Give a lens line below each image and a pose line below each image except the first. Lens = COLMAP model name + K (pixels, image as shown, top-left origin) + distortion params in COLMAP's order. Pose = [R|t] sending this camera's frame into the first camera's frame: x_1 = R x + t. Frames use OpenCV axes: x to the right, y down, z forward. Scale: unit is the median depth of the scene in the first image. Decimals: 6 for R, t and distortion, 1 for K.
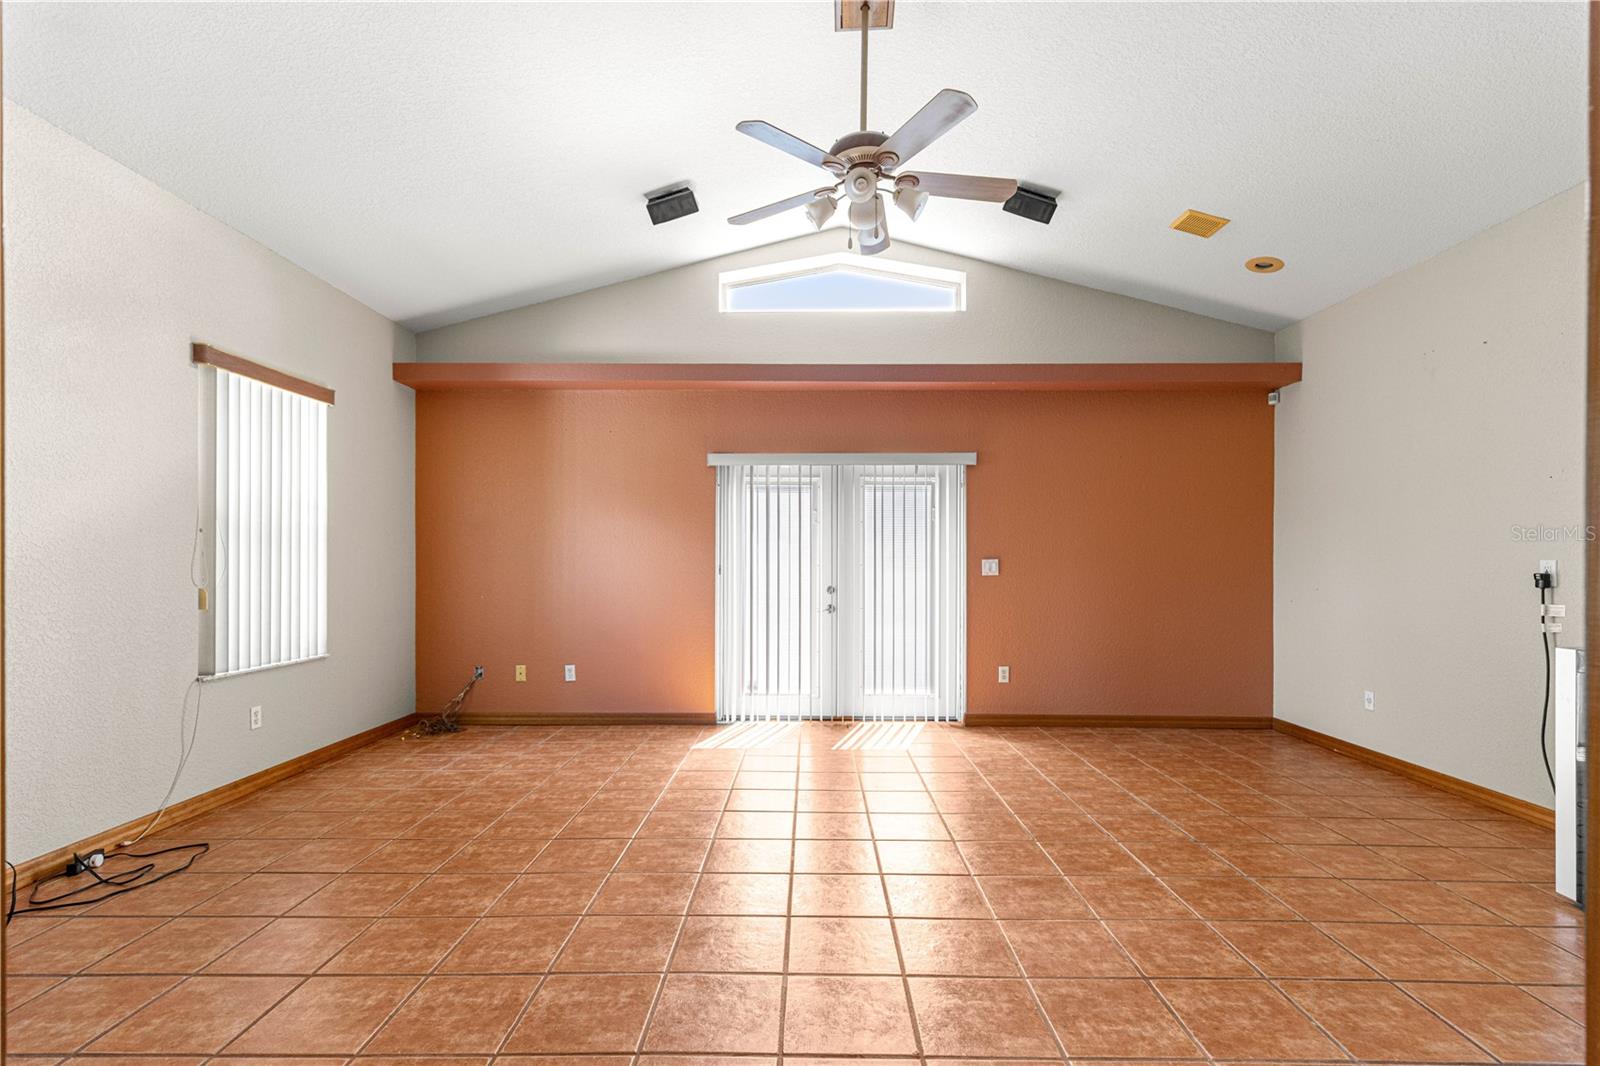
lens RADIAL K [[729.5, 0, 800.8], [0, 729.5, 524.1], [0, 0, 1]] dist [0.001131, 0.000043]
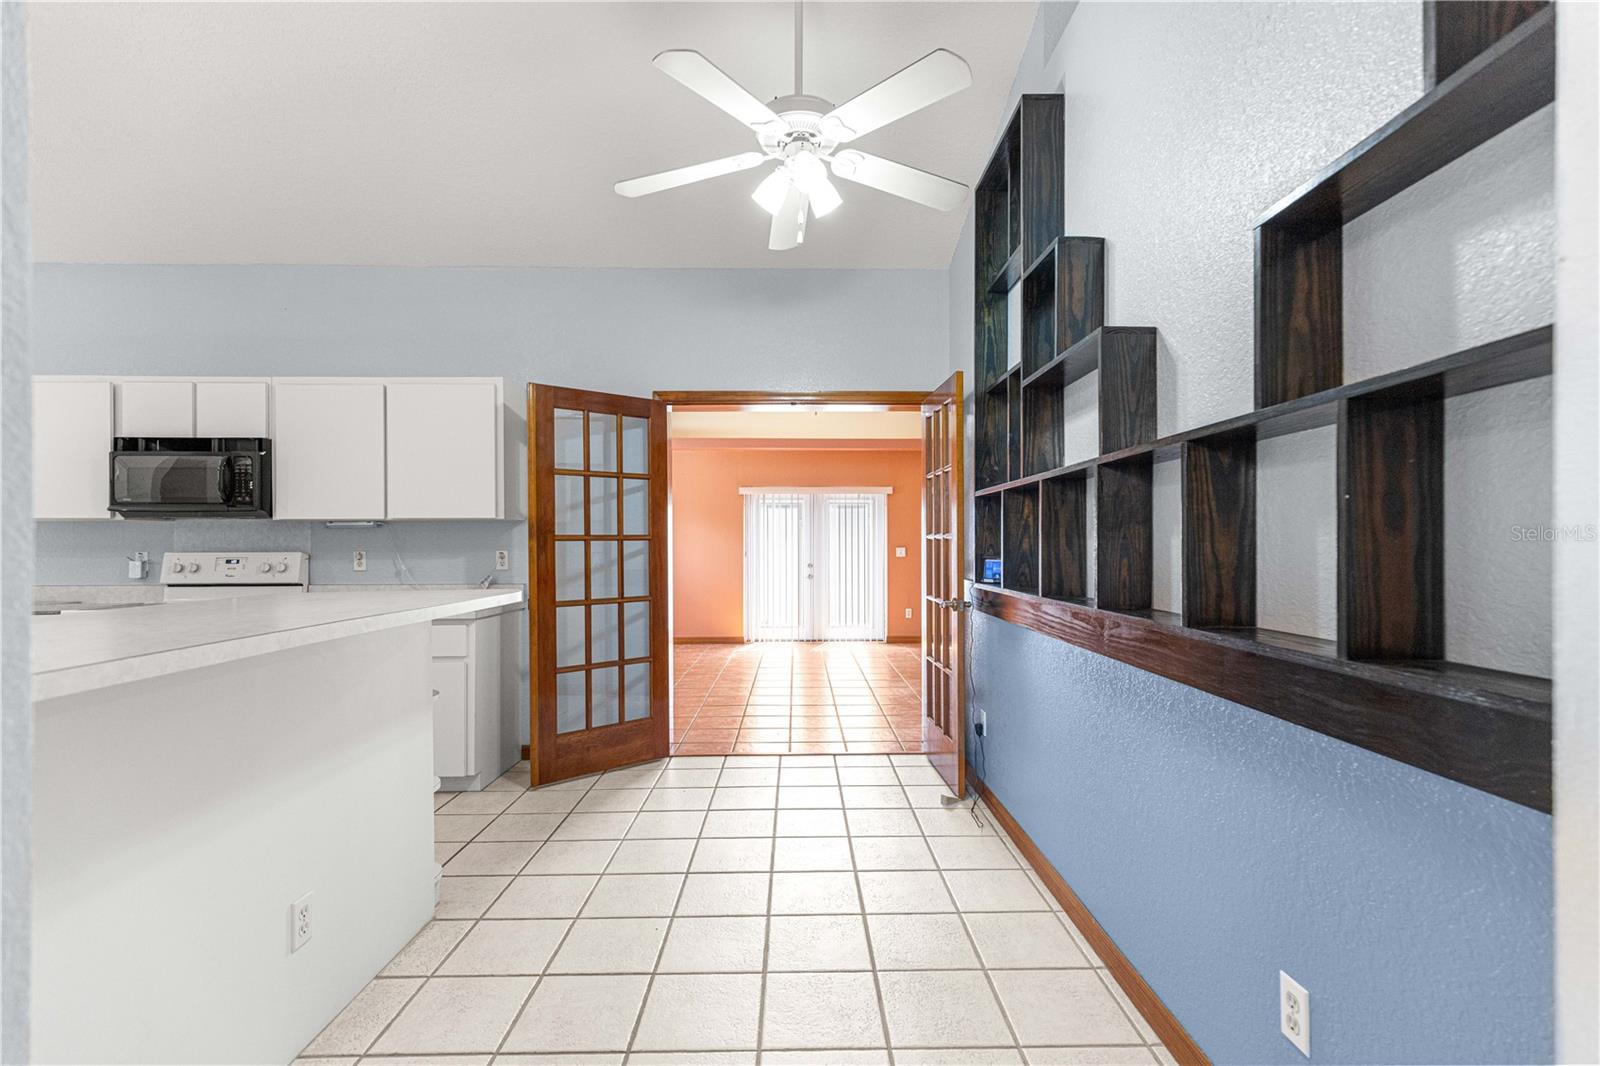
lens RADIAL K [[729.5, 0, 800.4], [0, 729.5, 541.4], [0, 0, 1]] dist [0.001131, 0.000043]
pose [[0.999505, -0.000615, 0.031469, -0.036110], [0.000612, 1.000000, 0.000106, 0.032320], [-0.031469, -0.000086, 0.999505, -0.729965]]
